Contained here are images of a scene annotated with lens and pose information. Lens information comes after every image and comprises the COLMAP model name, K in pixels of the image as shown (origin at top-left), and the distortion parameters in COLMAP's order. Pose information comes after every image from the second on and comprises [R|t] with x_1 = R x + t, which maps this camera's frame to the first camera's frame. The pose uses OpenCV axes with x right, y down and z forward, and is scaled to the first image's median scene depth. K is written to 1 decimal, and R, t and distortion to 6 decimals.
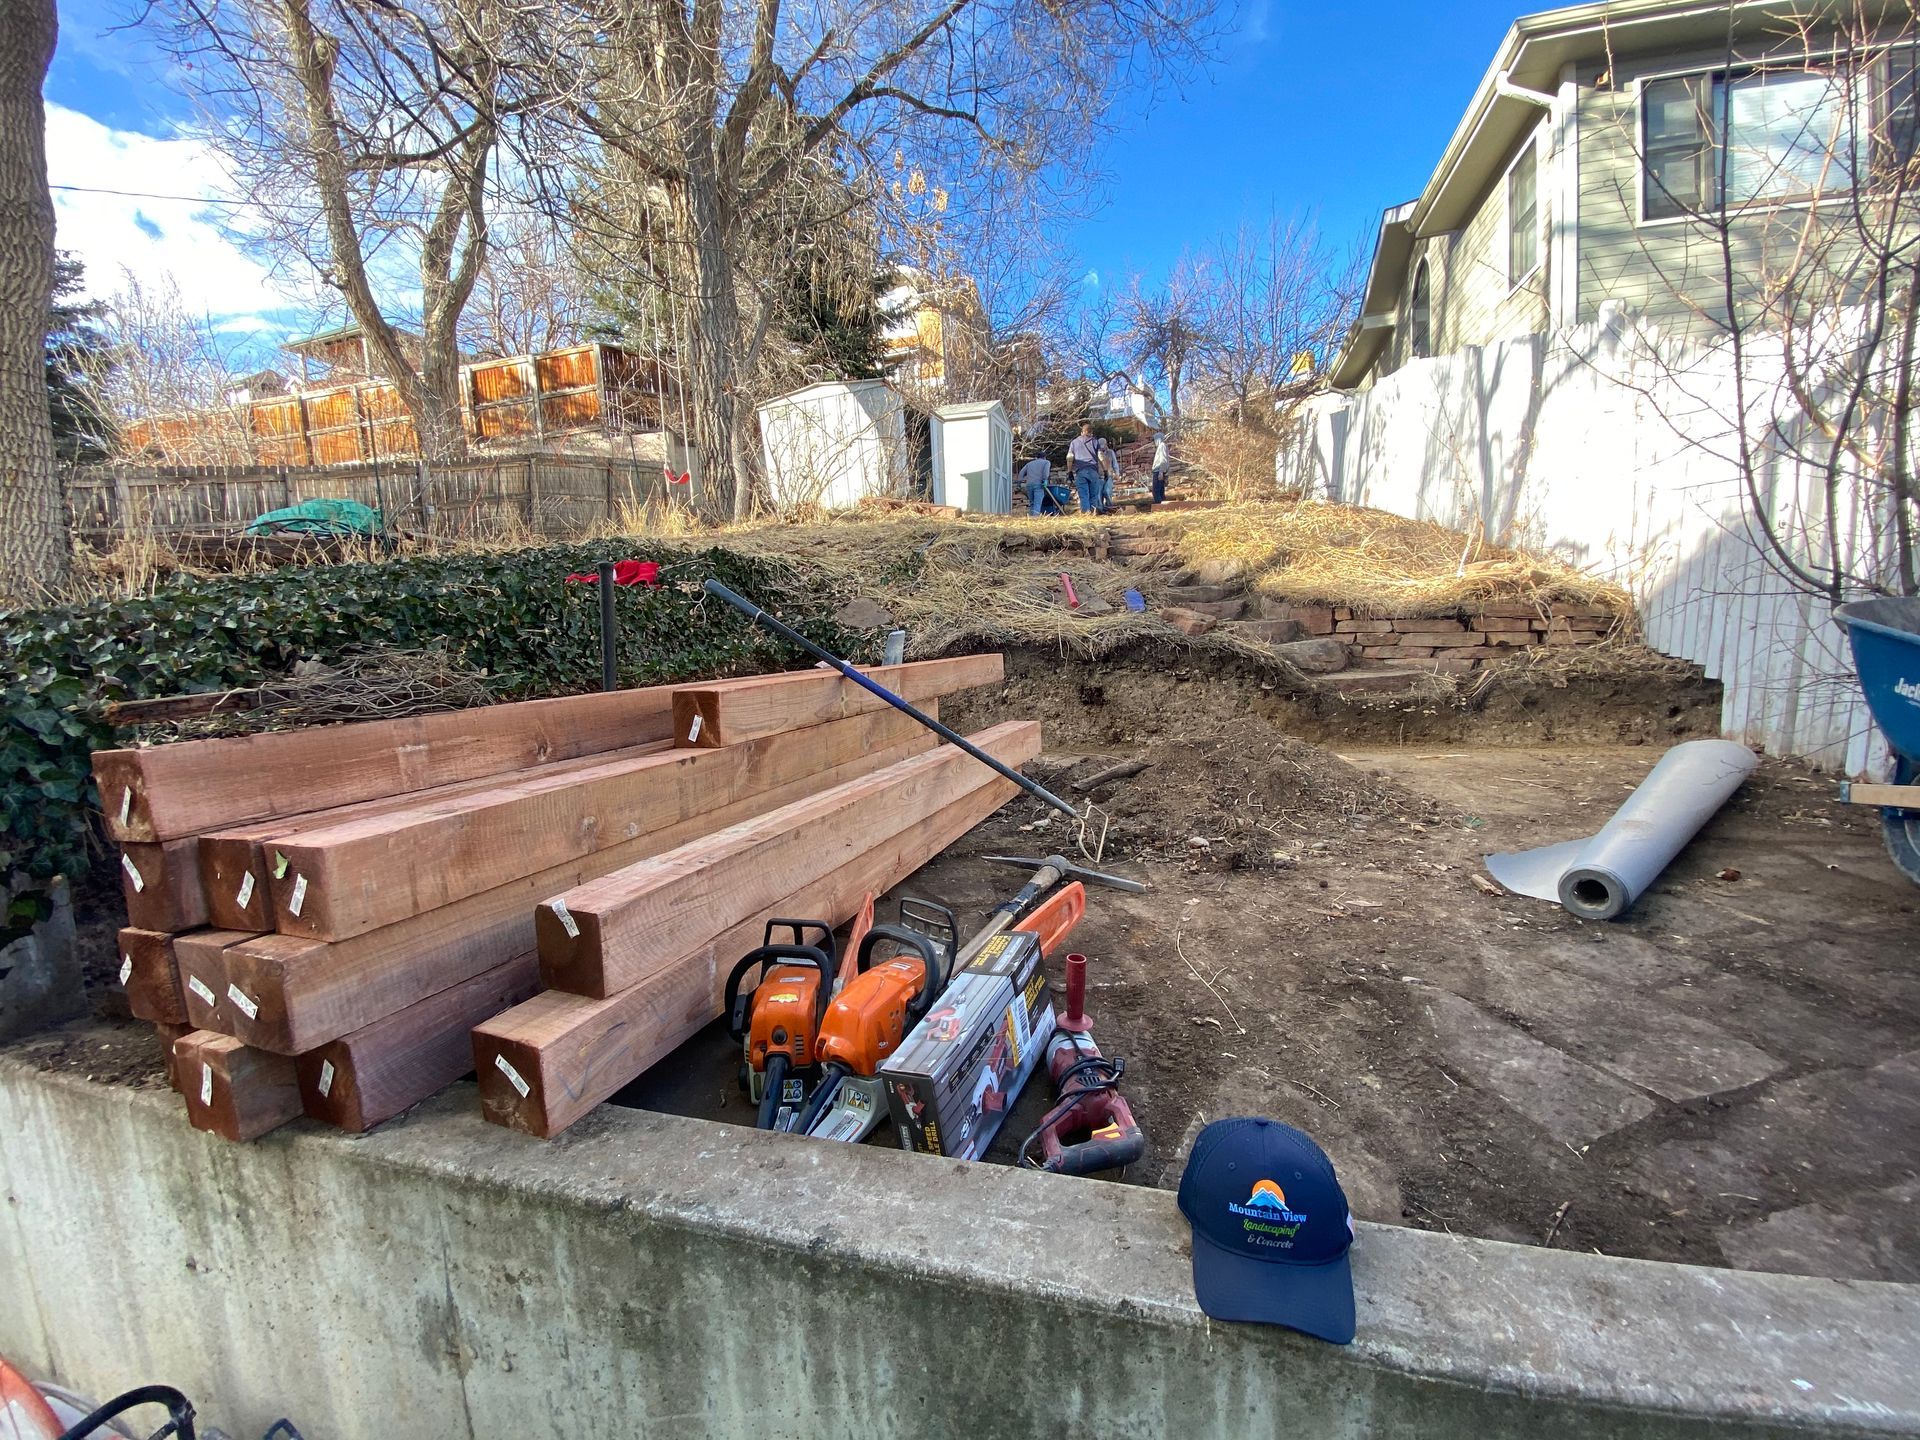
lens RADIAL K [[776.0, 0, 957.6], [0, 776.0, 727.4], [0, 0, 1]] dist [0.012943, -0.017267]
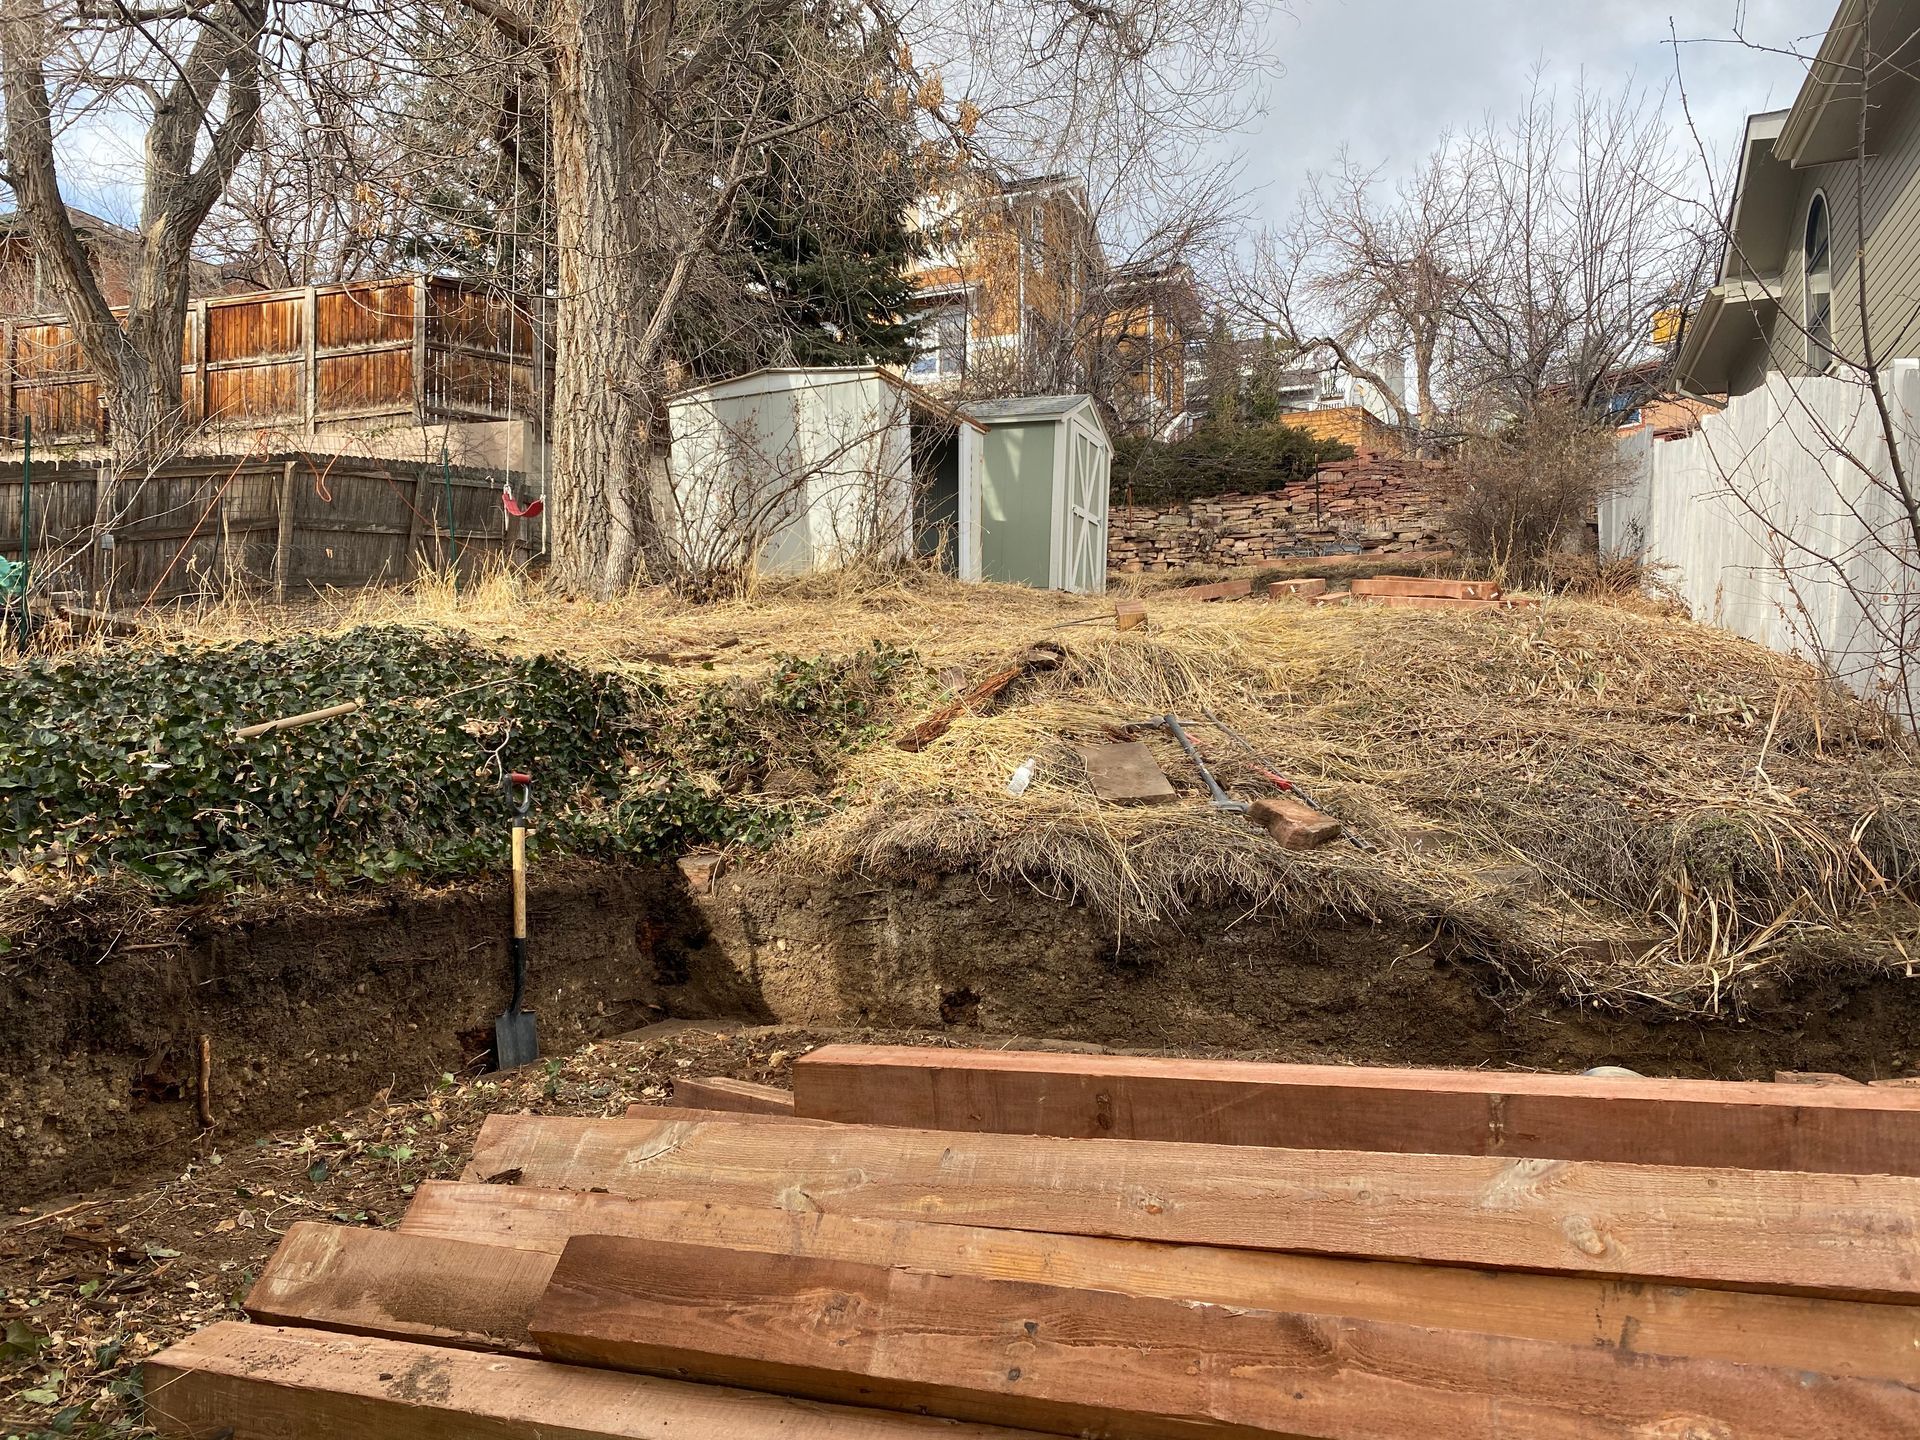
lens RADIAL K [[1473.3, 0, 962.6], [0, 1473.3, 724.9], [0, 0, 1]] dist [0.011456, -0.005064]
pose [[0.997324, 0.048369, -0.054817, 0.065213], [-0.056121, 0.987080, -0.150079, -0.018595], [0.046850, 0.152754, 0.987153, -0.095823]]
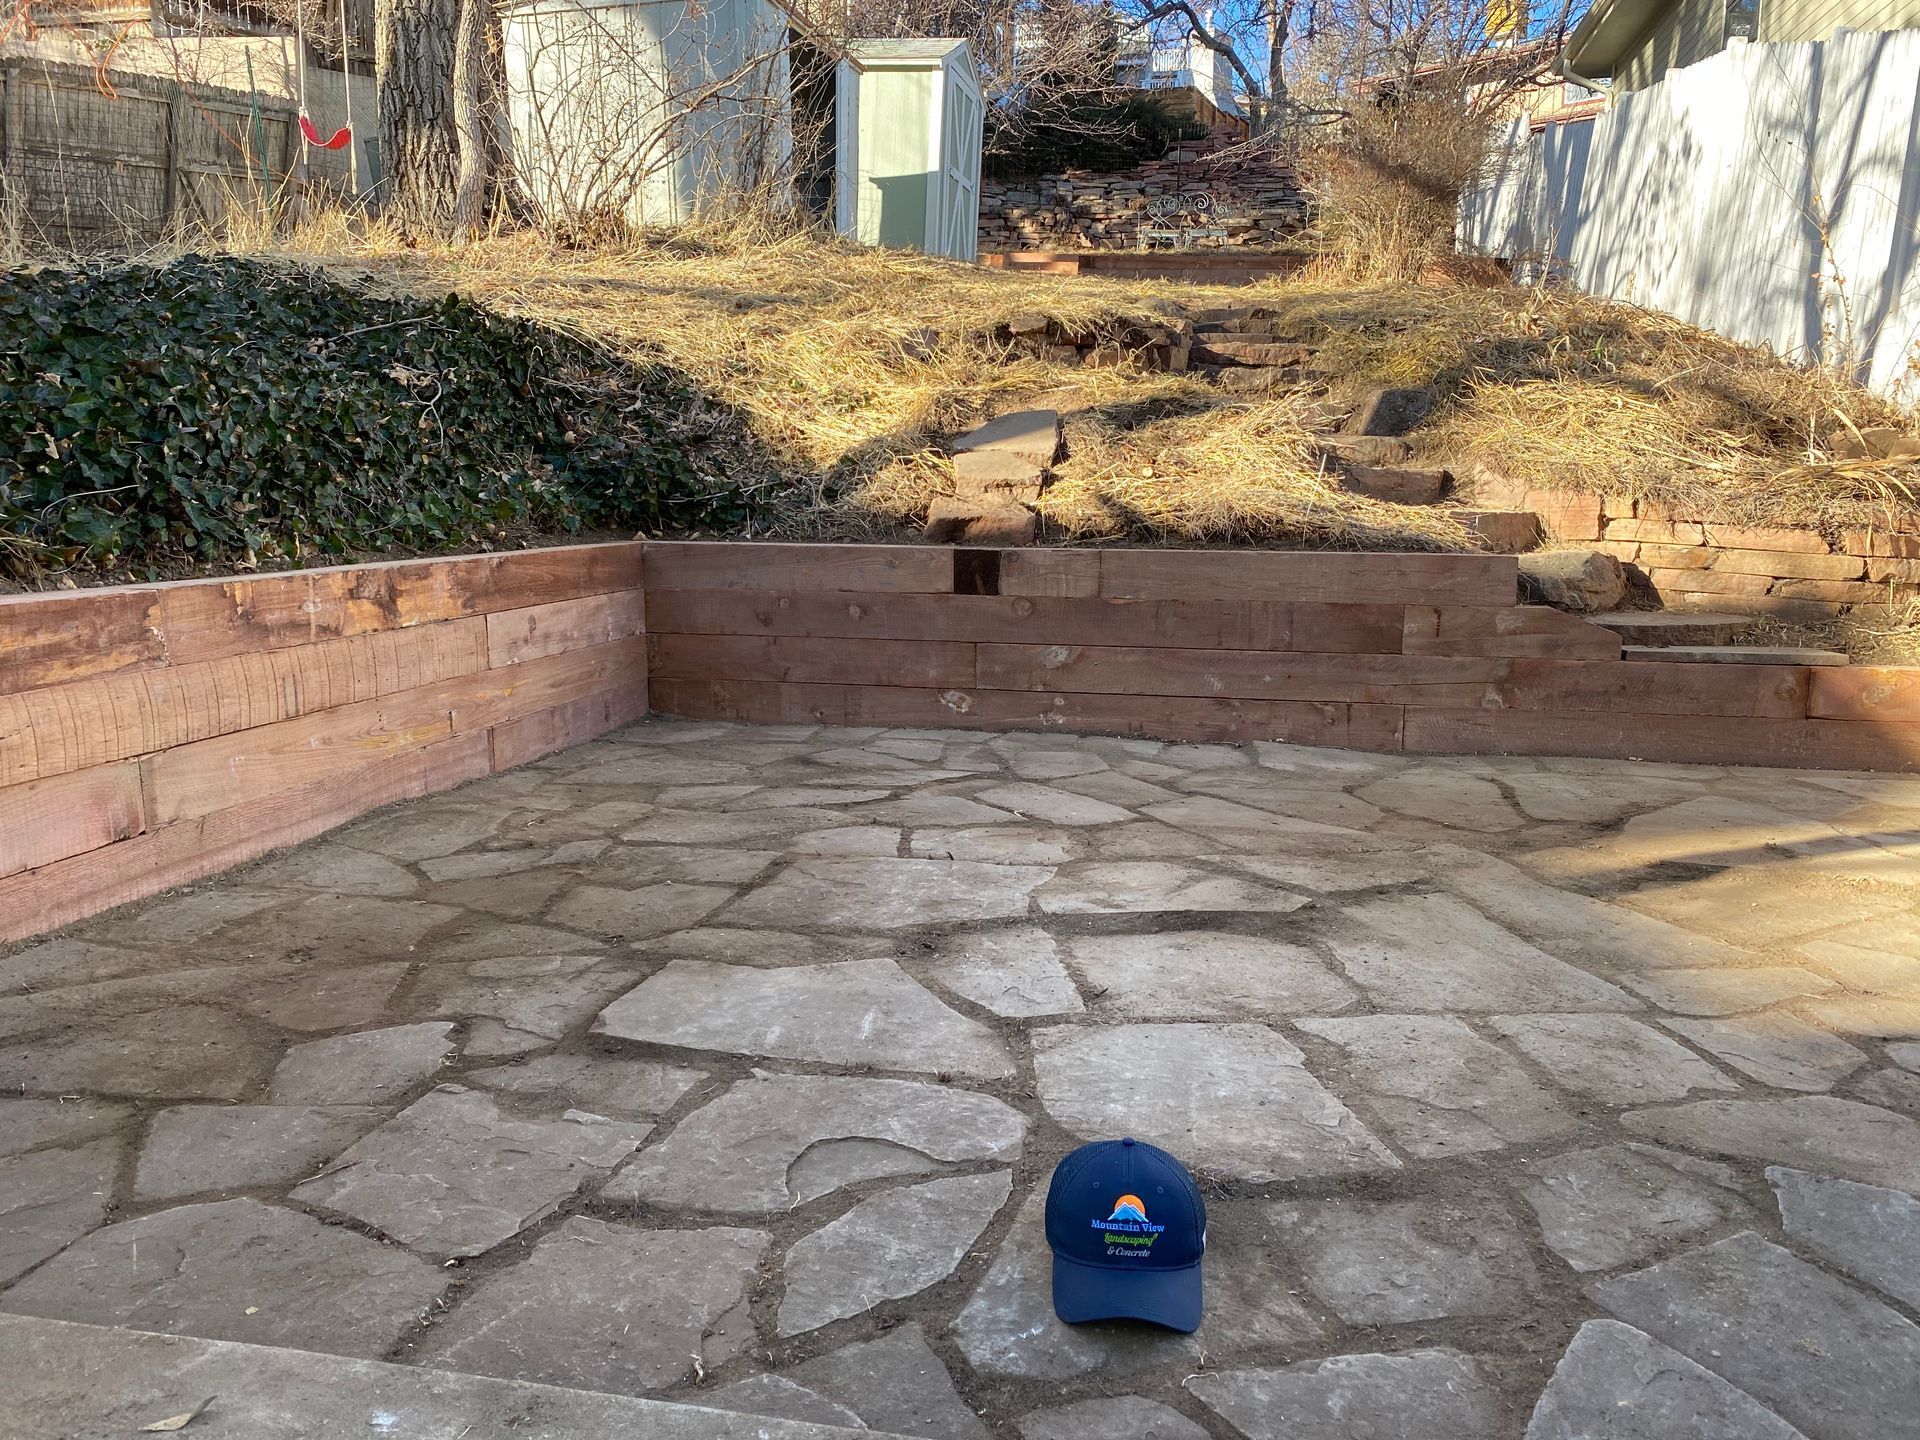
lens RADIAL K [[1473.3, 0, 975.1], [0, 1473.3, 718.6], [0, 0, 1]] dist [0.011456, -0.005064]
pose [[0.993218, 0.047457, 0.106139, -0.046638], [-0.051654, 0.997974, 0.037145, -0.006453], [-0.104161, -0.042375, 0.993657, -0.008314]]
